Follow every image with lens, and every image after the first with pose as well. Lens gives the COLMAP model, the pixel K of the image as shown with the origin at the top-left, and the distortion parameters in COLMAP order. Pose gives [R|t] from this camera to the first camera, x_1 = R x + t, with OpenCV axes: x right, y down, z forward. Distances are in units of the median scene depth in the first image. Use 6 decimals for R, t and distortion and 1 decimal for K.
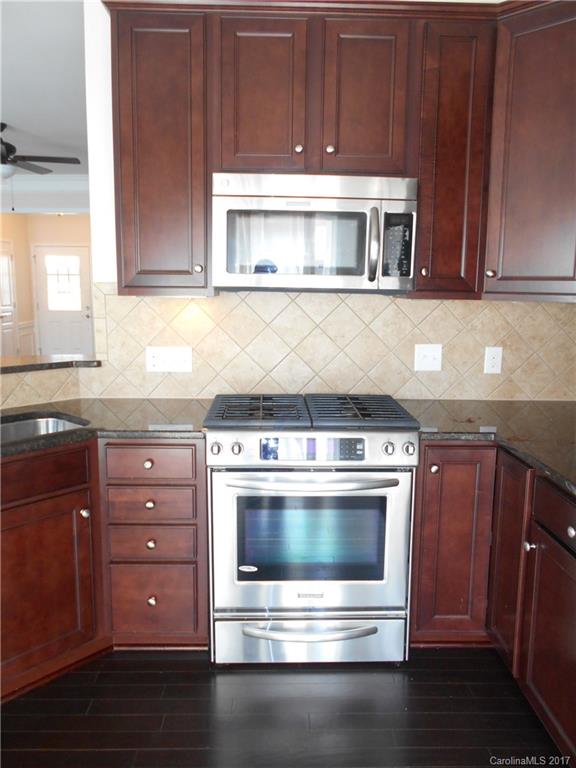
lens RADIAL K [[614.0, 0, 288.1], [0, 614.0, 378.7], [0, 0, 1]] dist [-0.031436, 0.068703]
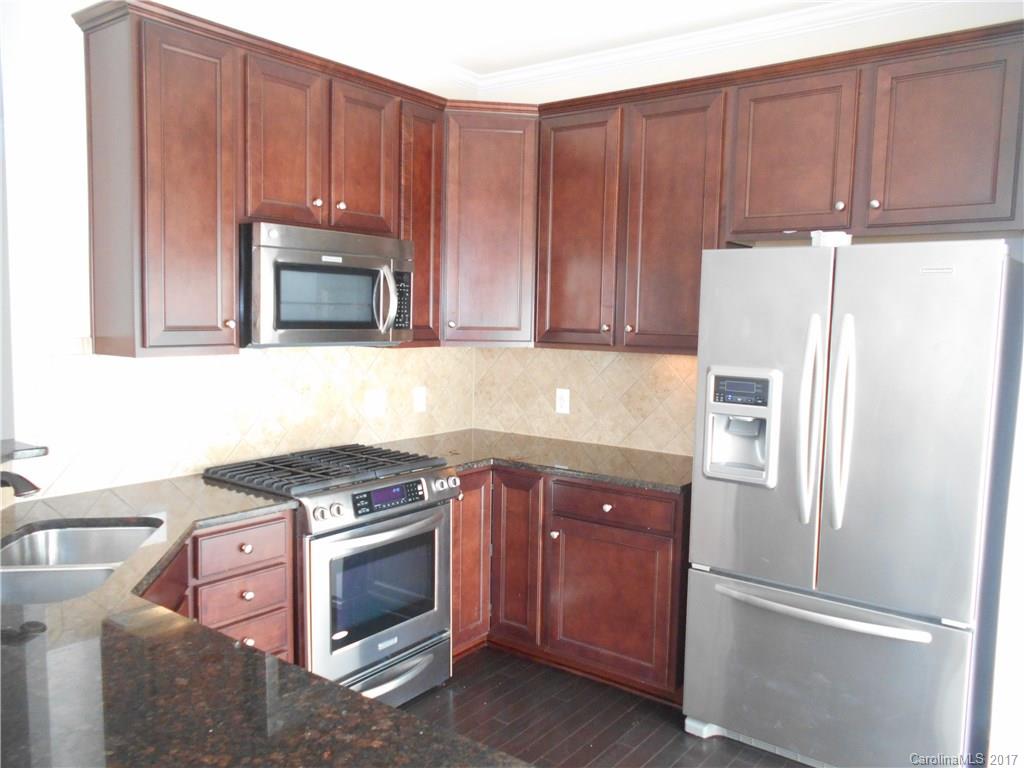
lens RADIAL K [[818.7, 0, 513.2], [0, 818.7, 386.4], [0, 0, 1]] dist [-0.031436, 0.068703]
pose [[0.627385, -0.073868, 0.775198, -0.806607], [0.109125, 0.994007, 0.006401, -0.053172], [-0.771025, 0.080577, 0.631686, -0.048278]]
